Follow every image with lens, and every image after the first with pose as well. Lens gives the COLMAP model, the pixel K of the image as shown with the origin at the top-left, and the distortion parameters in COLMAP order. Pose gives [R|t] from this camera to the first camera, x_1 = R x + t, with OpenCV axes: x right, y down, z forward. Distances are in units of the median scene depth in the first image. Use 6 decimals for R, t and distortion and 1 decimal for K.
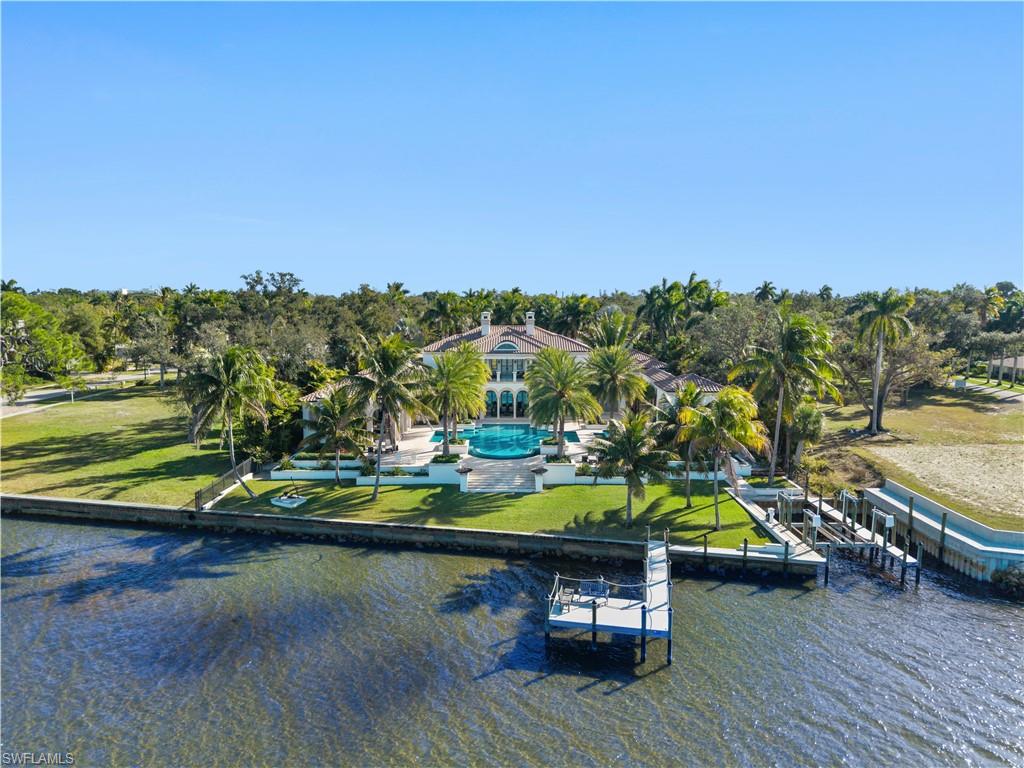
lens RADIAL K [[694.8, 0, 510.2], [0, 694.8, 388.9], [0, 0, 1]] dist [0.016859, -0.020122]
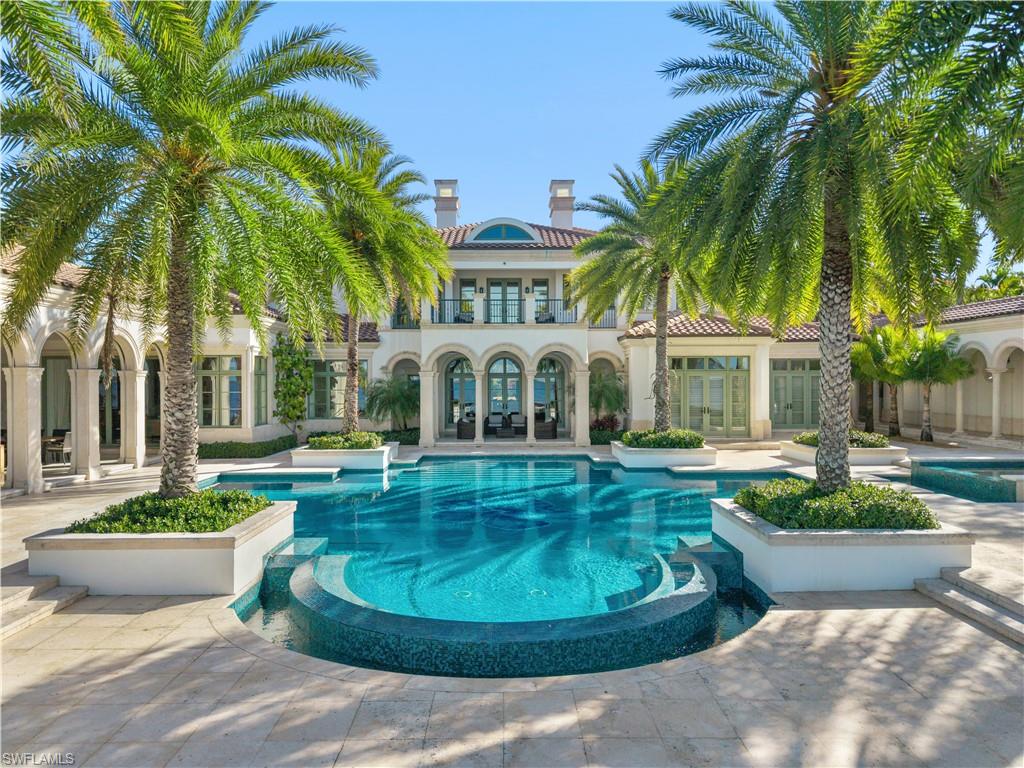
lens RADIAL K [[790.8, 0, 512.0], [0, 790.8, 384.0], [0, 0, 1]] dist [-0.006122, -0.004413]
pose [[0.999778, -0.002980, 0.020878, -0.012825], [0.005440, 0.992904, -0.118798, 0.080685], [-0.020376, 0.118885, 0.992699, 0.886752]]
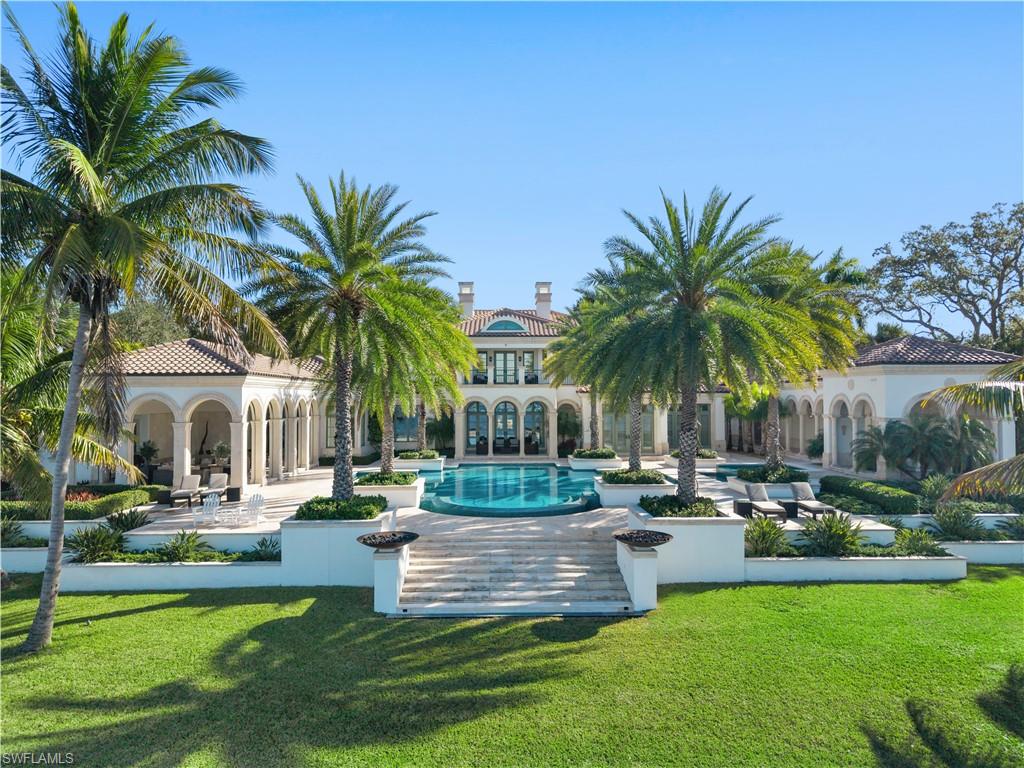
lens RADIAL K [[694.8, 0, 510.2], [0, 694.8, 388.9], [0, 0, 1]] dist [0.016859, -0.020122]
pose [[0.999669, -0.002544, 0.025606, -0.021272], [0.006255, 0.989279, -0.145901, 0.093773], [-0.024961, 0.146012, 0.988968, 0.666680]]
